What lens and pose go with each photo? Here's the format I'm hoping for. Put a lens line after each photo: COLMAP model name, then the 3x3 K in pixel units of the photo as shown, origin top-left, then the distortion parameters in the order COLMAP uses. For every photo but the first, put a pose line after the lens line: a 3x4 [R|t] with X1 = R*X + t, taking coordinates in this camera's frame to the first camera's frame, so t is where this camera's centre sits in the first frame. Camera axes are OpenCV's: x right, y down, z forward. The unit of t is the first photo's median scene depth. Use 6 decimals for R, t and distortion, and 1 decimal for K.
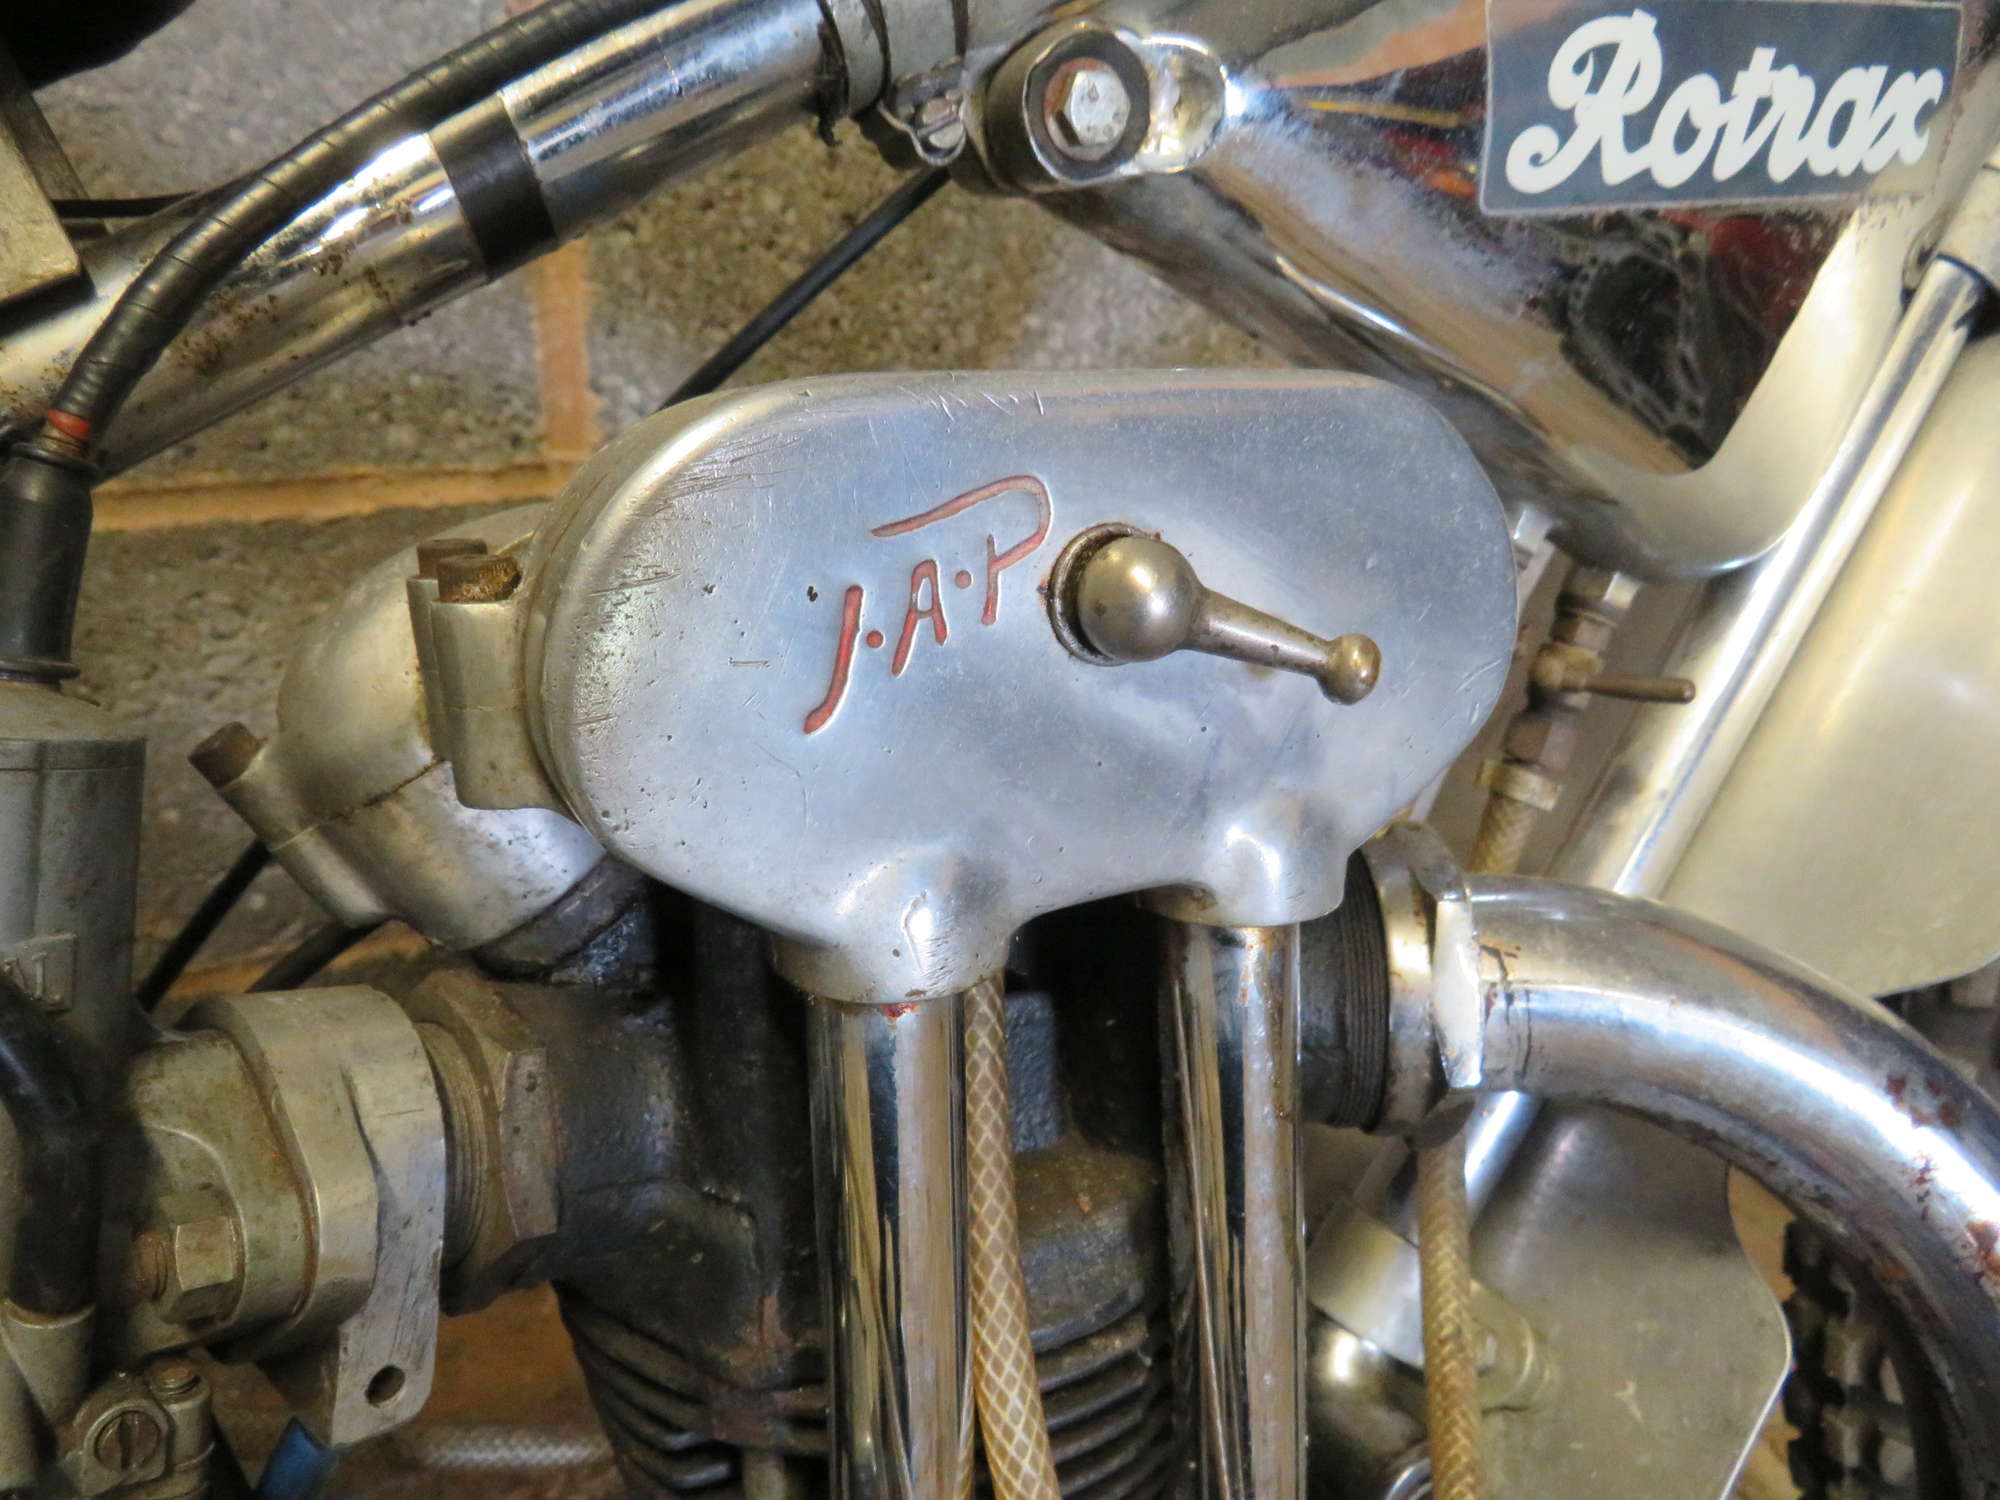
lens RADIAL K [[1412.0, 0, 1010.4], [0, 1412.0, 737.3], [0, 0, 1]] dist [-0.027731, 0.005137]
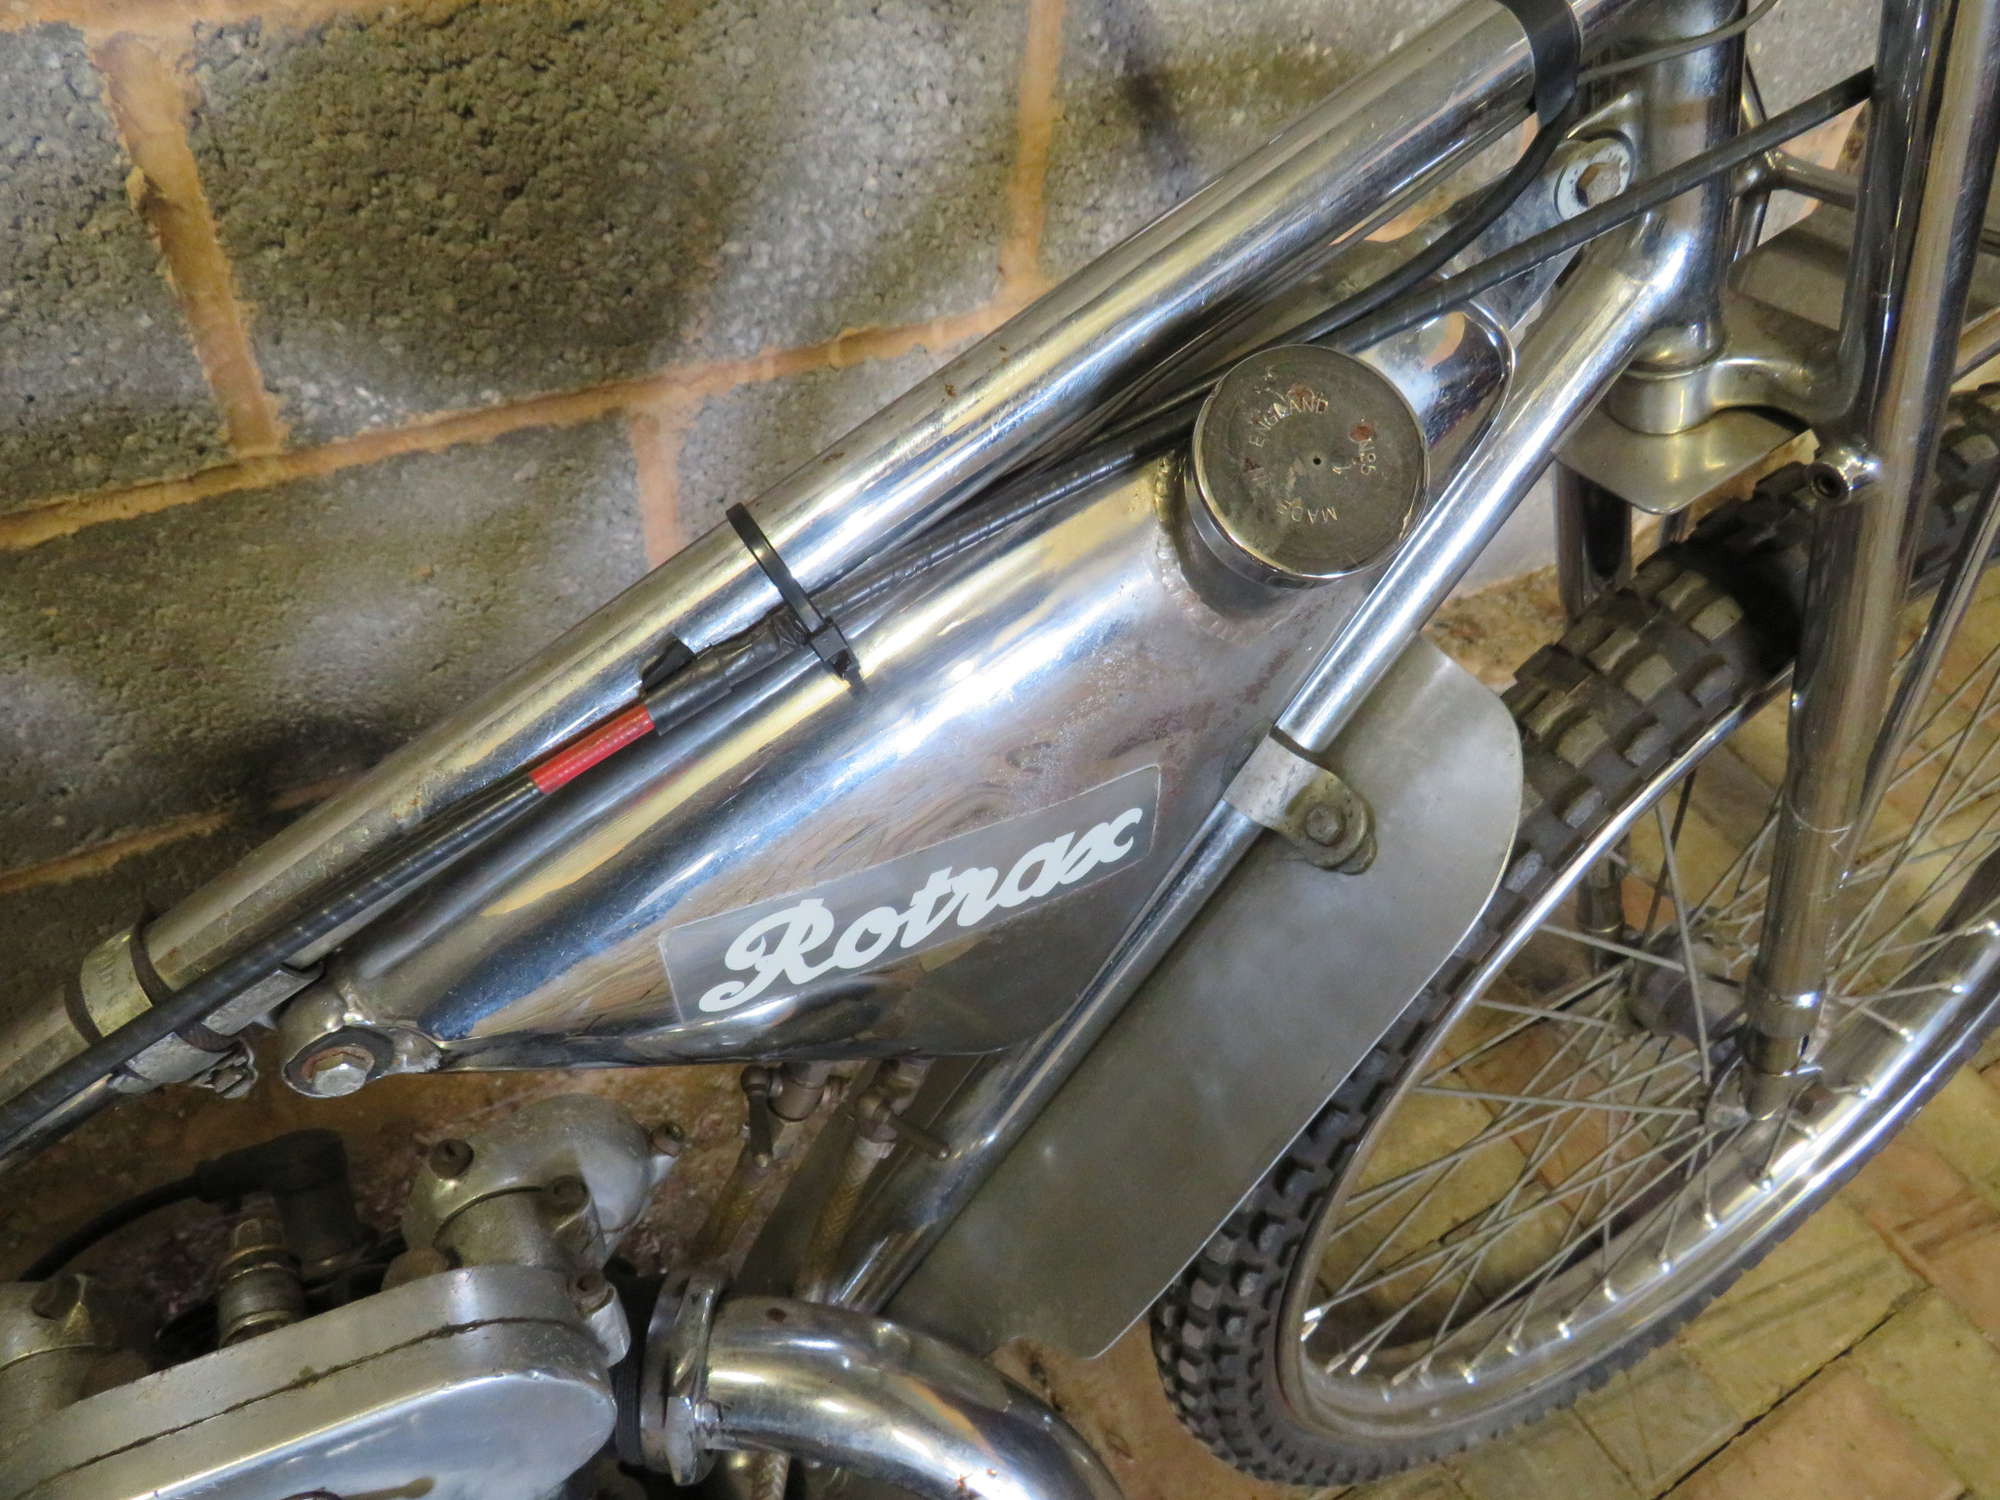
lens RADIAL K [[1412.0, 0, 1001.9], [0, 1412.0, 736.9], [0, 0, 1]] dist [-0.027731, 0.005137]
pose [[0.998863, 0.044987, 0.015765, 0.247759], [-0.047446, 0.906304, 0.419954, -0.494735], [0.004604, -0.420224, 0.907409, -0.044948]]
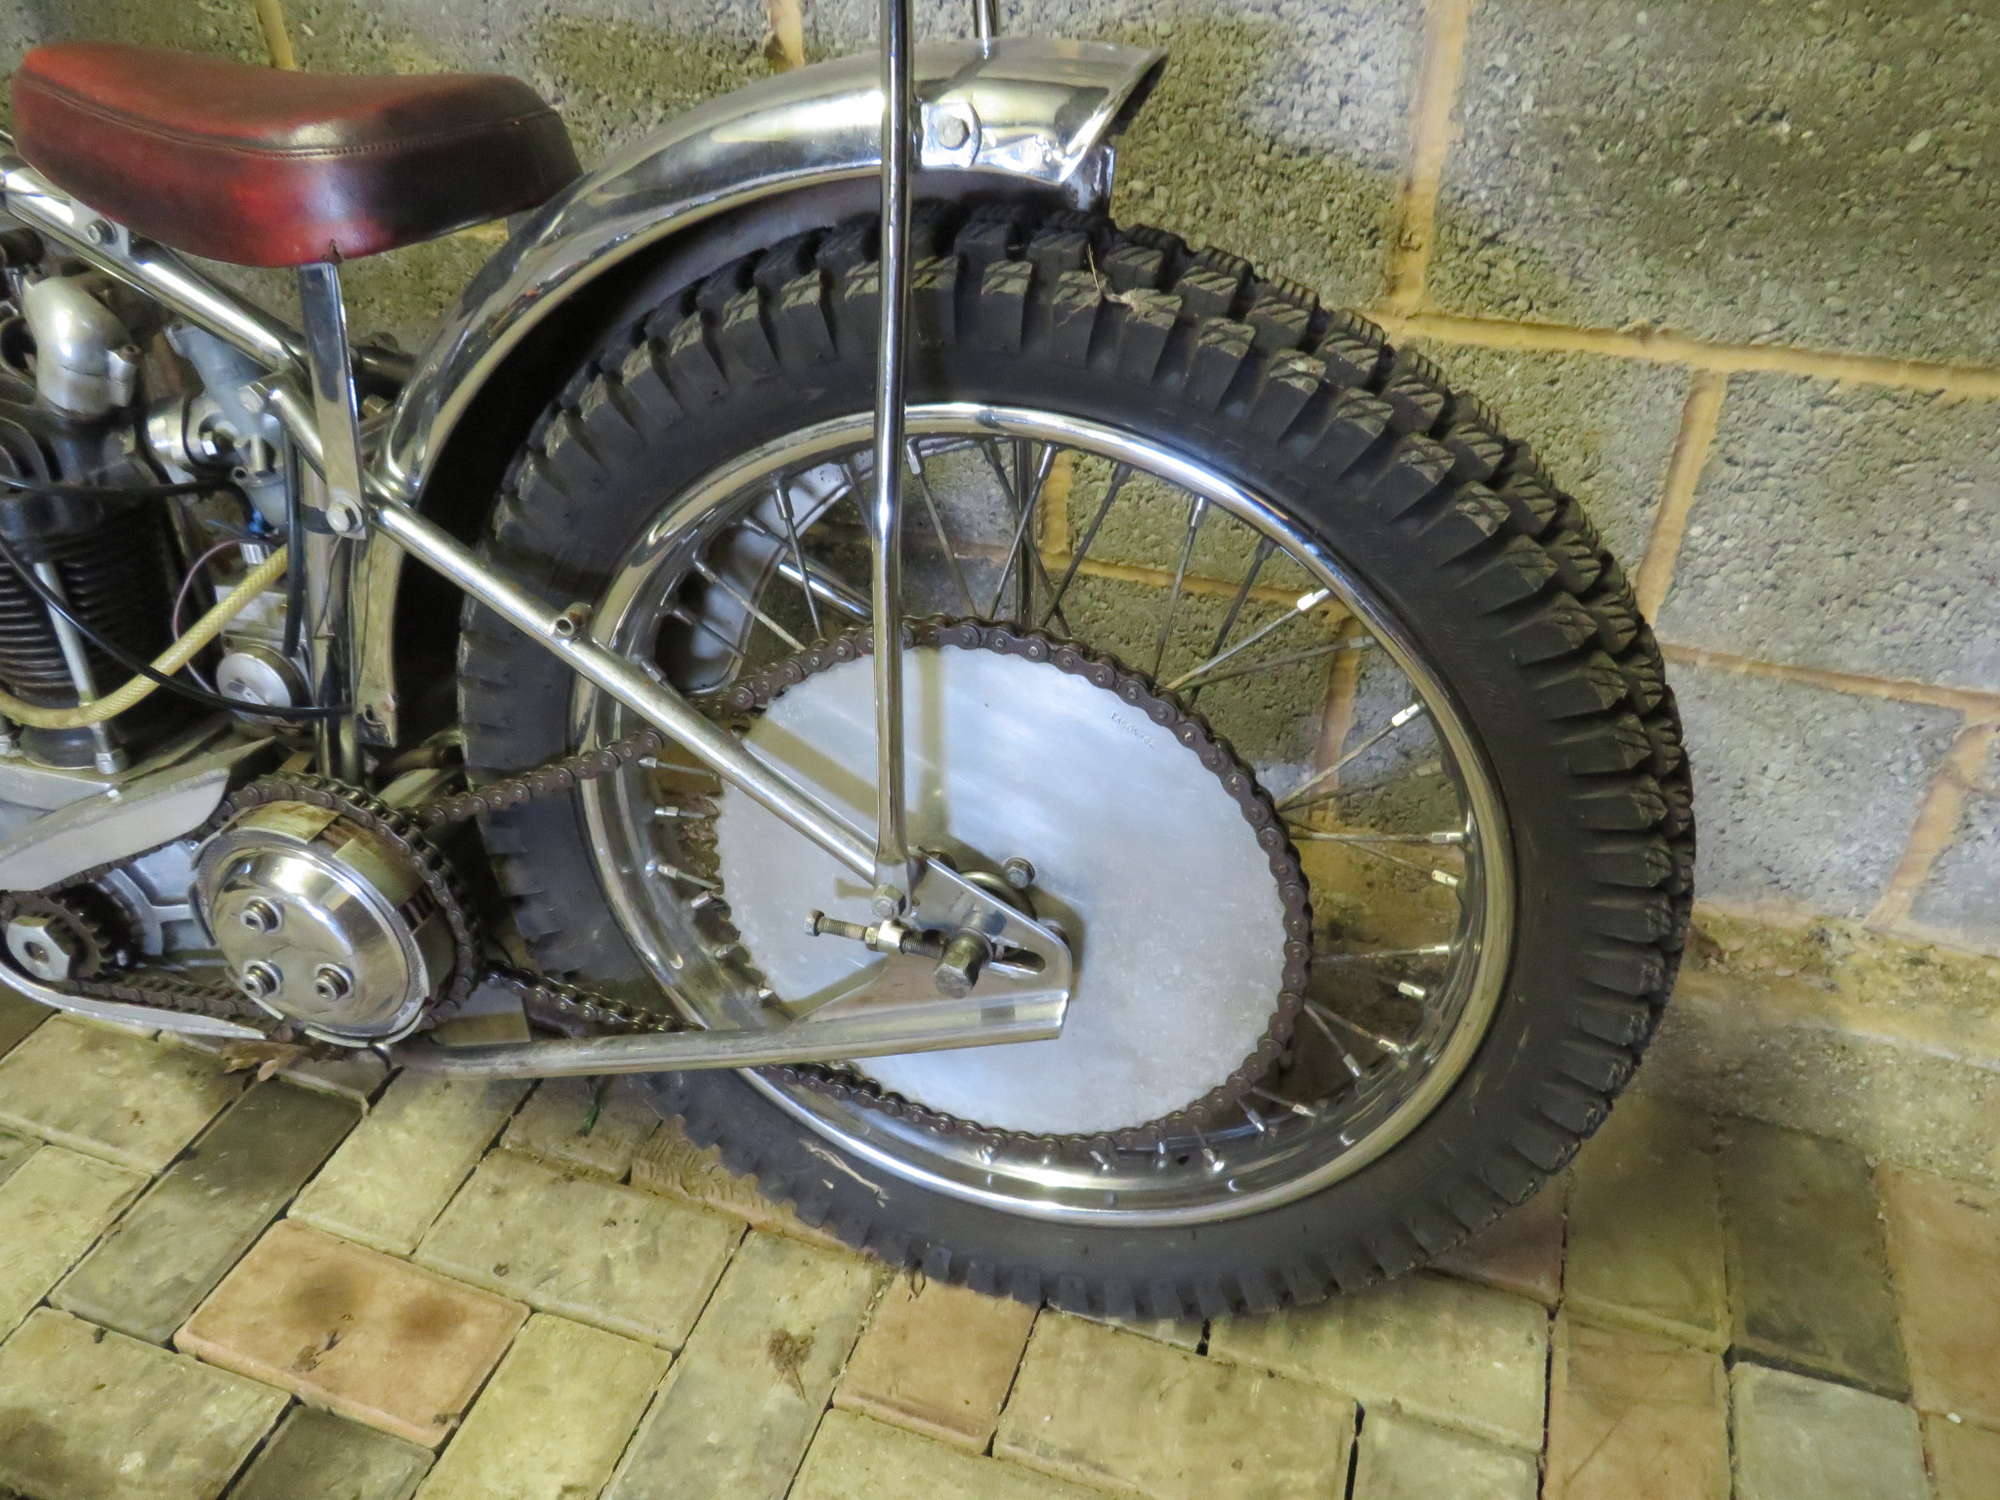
lens RADIAL K [[1412.0, 0, 1007.4], [0, 1412.0, 747.2], [0, 0, 1]] dist [-0.027731, 0.005137]
pose [[0.646344, 0.400799, -0.649307, 1.155797], [-0.238190, 0.914397, 0.327328, -0.267530], [0.724917, -0.056908, 0.686482, 0.037732]]
